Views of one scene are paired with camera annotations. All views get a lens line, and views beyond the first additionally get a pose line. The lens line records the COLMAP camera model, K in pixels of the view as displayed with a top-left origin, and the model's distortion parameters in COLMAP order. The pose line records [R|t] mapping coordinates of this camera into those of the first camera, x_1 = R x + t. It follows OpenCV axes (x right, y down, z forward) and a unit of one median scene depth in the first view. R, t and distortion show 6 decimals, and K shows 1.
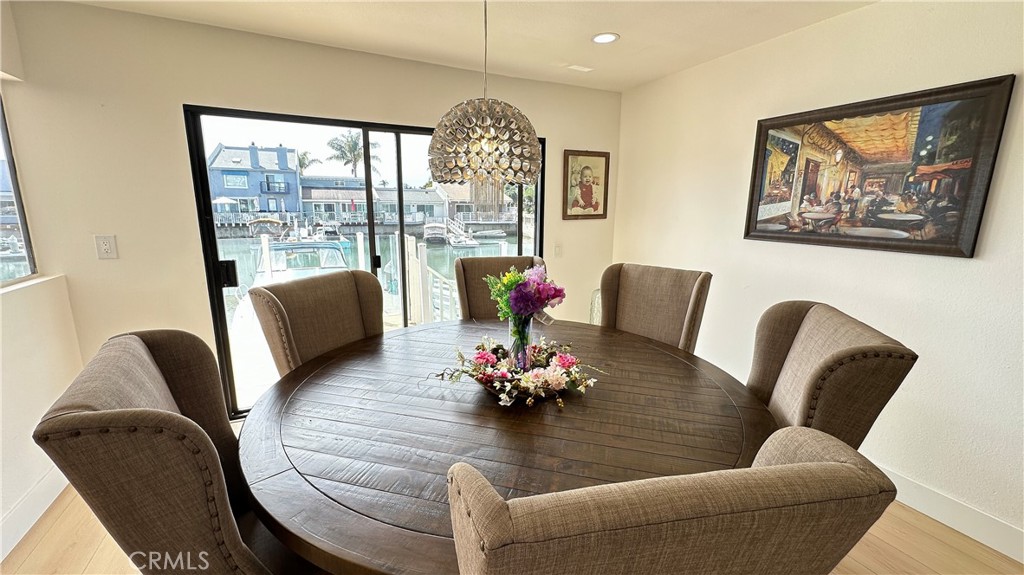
lens RADIAL K [[408.8, 0, 511.1], [0, 408.8, 285.9], [0, 0, 1]] dist [-0.001211, -0.000402]
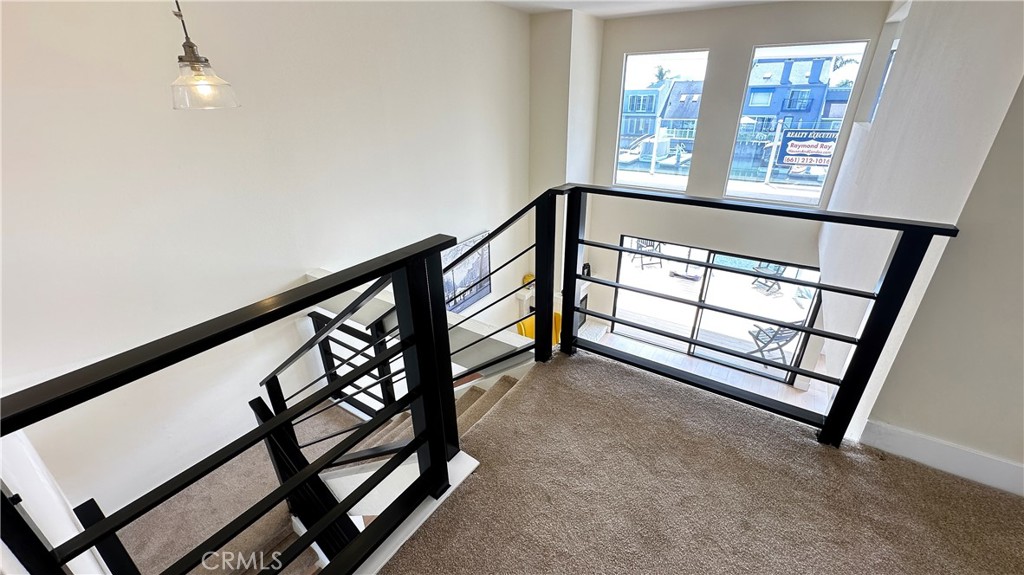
lens RADIAL K [[408.8, 0, 514.7], [0, 408.8, 289.8], [0, 0, 1]] dist [-0.001211, -0.000402]
pose [[0.514397, 0.350543, -0.782634, 0.003637], [-0.149462, 0.935316, 0.320693, -0.037810], [0.844427, -0.047989, 0.533517, -0.136165]]
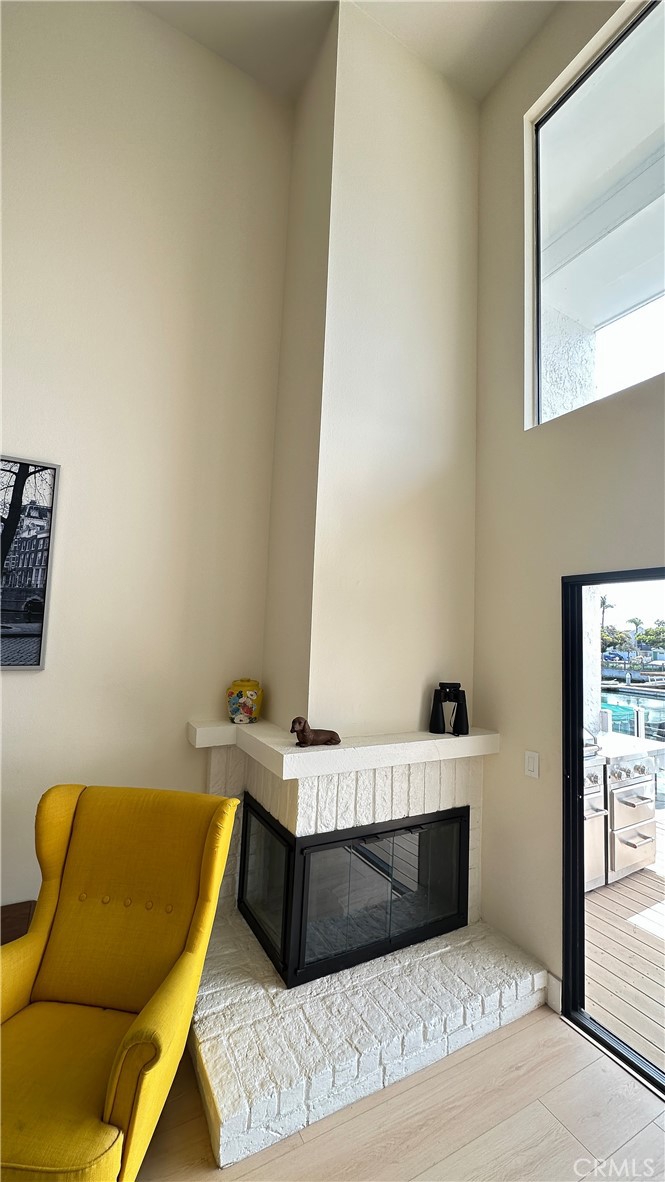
lens RADIAL K [[471.9, 0, 335.4], [0, 471.9, 590.3], [0, 0, 1]] dist [-0.001211, -0.000402]
pose [[0.056976, -0.101726, -0.993179, -0.059446], [-0.234155, 0.965687, -0.112343, 0.001221], [0.970528, 0.238958, 0.031201, -0.037486]]
